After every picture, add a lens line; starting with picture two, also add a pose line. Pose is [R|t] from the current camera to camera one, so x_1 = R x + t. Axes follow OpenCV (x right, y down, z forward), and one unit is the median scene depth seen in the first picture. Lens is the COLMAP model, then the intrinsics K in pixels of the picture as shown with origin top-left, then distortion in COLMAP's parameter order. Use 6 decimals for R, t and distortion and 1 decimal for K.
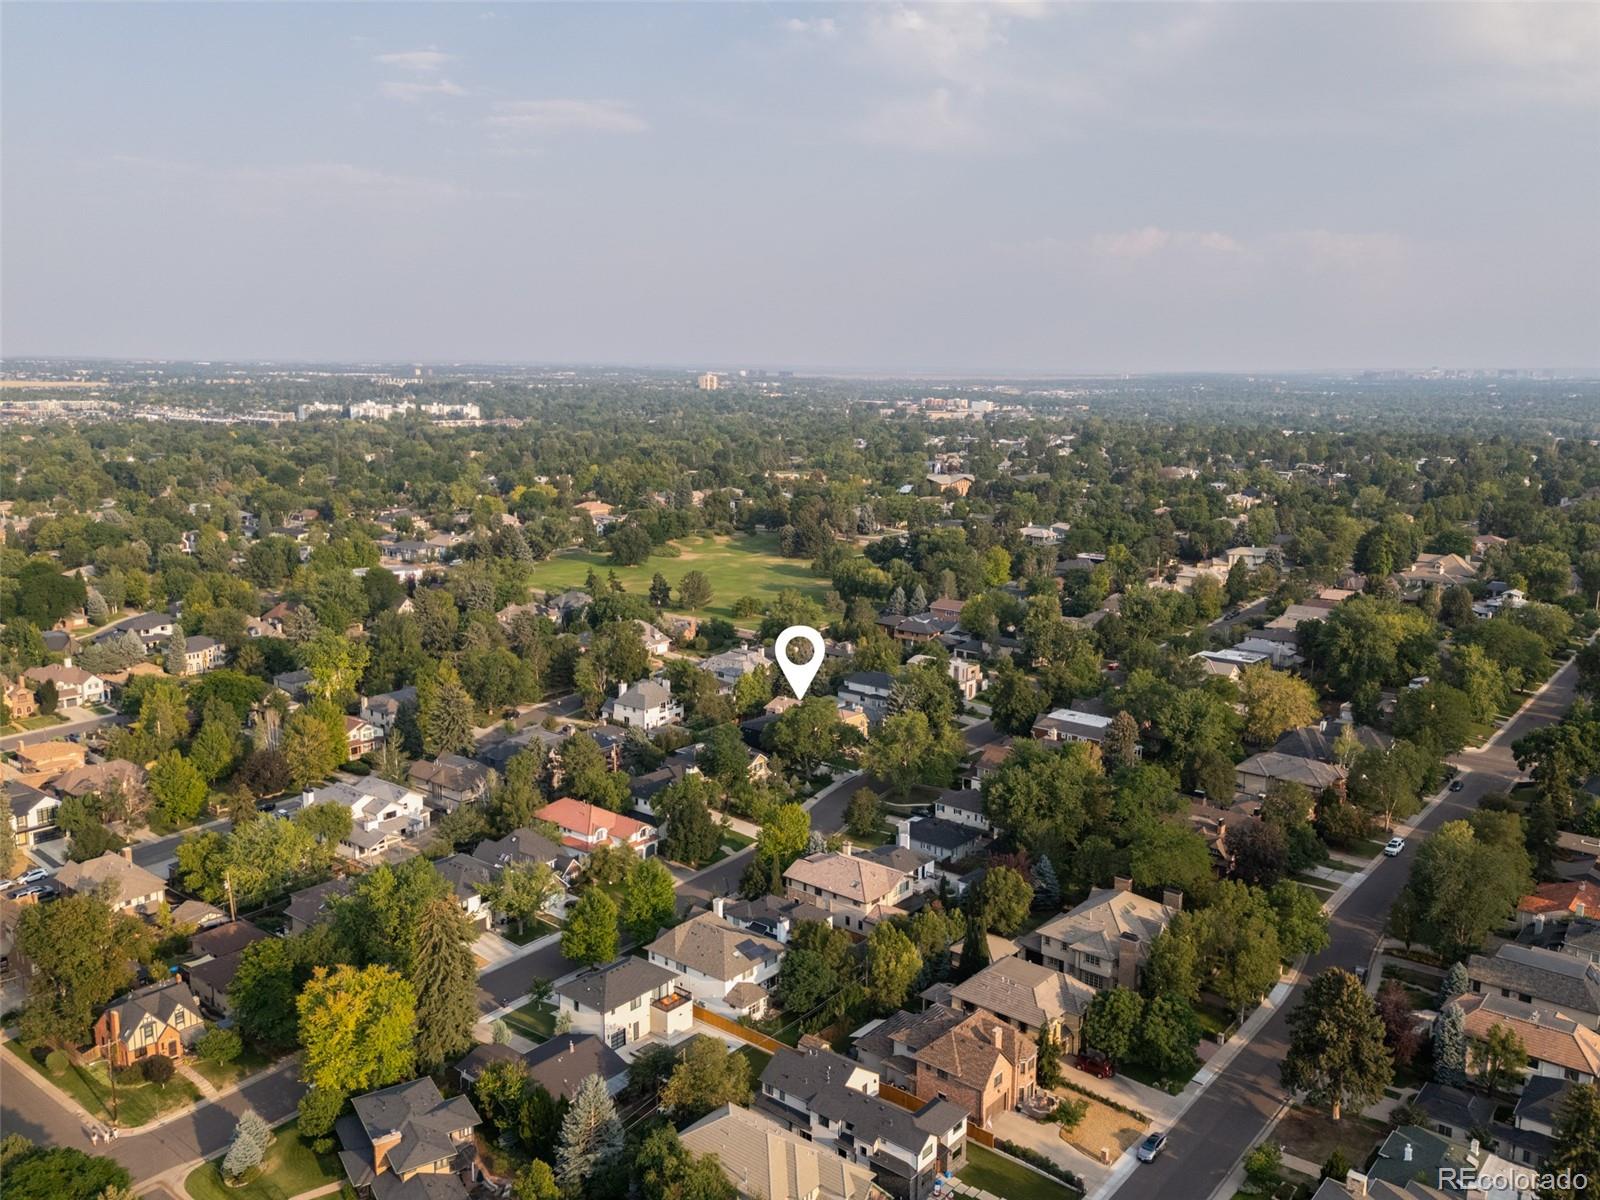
lens RADIAL K [[1218.3, 0, 800.1], [0, 1218.3, 599.3], [0, 0, 1]] dist [0.030206, 0.002152]
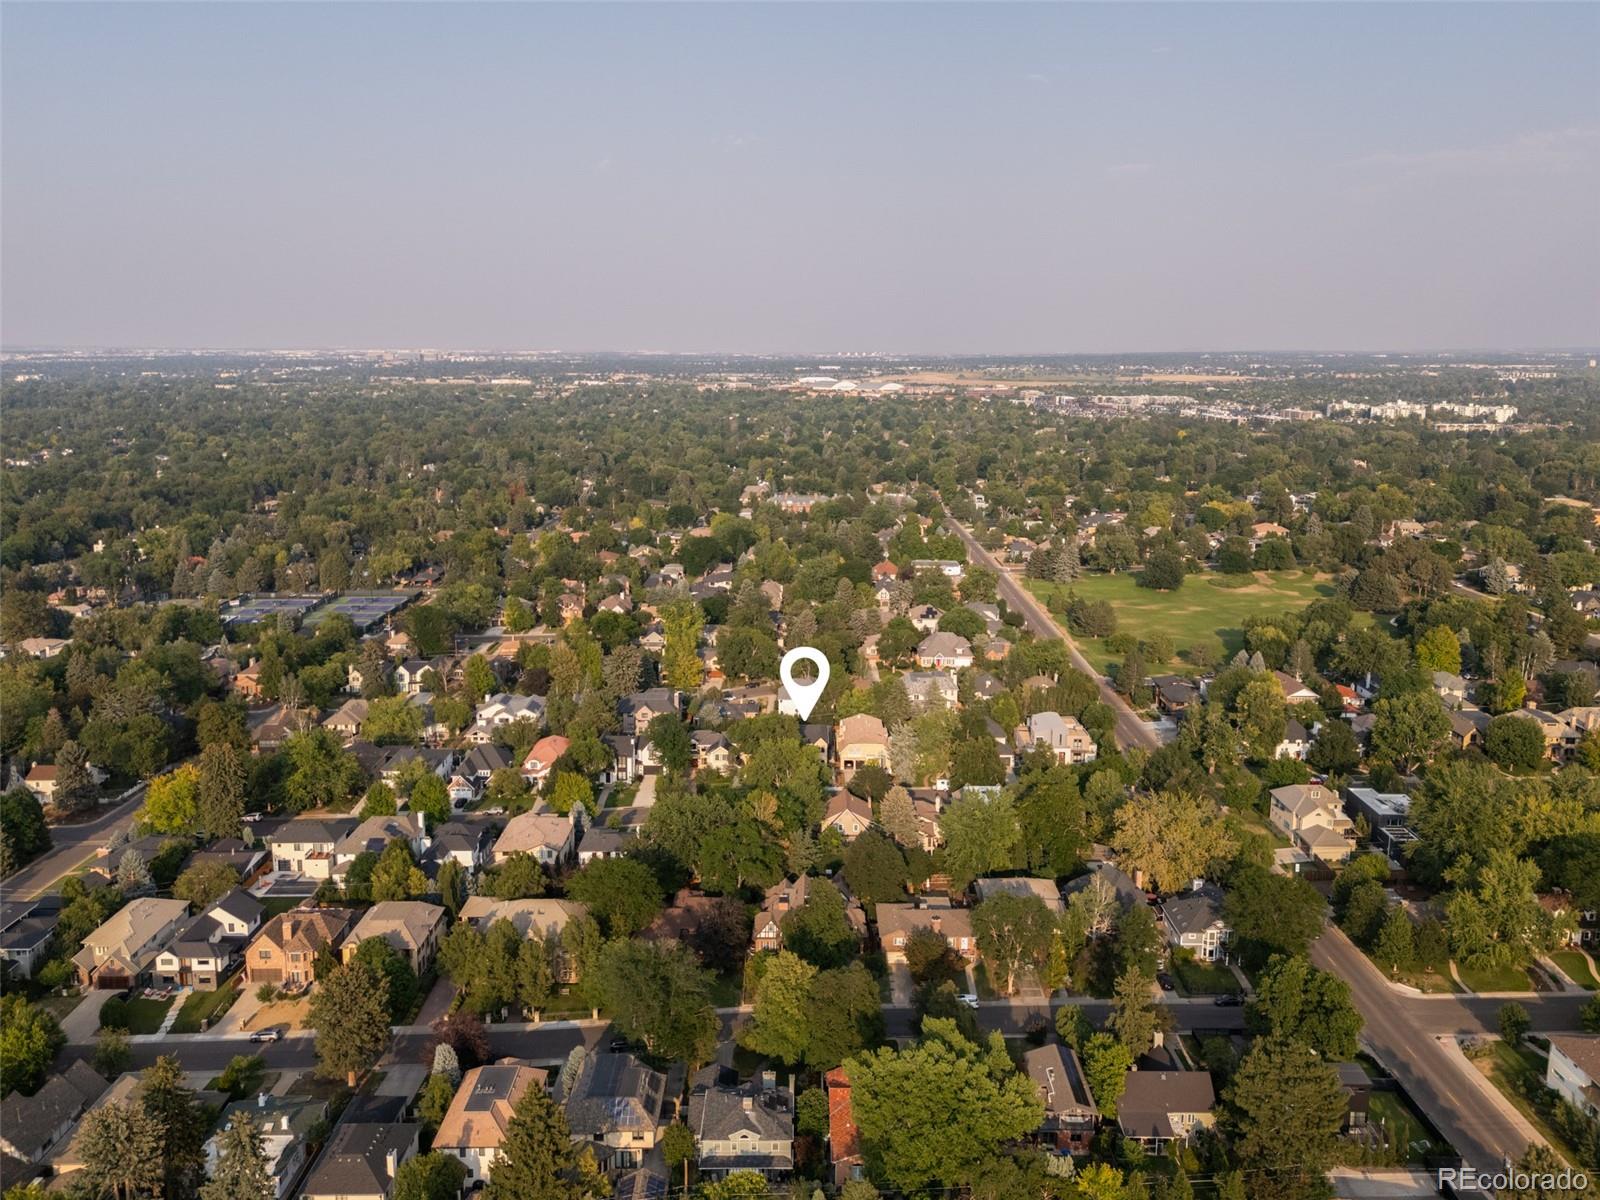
lens RADIAL K [[1218.3, 0, 801.8], [0, 1218.3, 600.8], [0, 0, 1]] dist [0.030206, 0.002152]
pose [[0.642193, 0.144392, -0.752821, 1.180529], [-0.139105, 0.987744, 0.070787, -0.138248], [0.753815, 0.059263, 0.654409, 0.411411]]
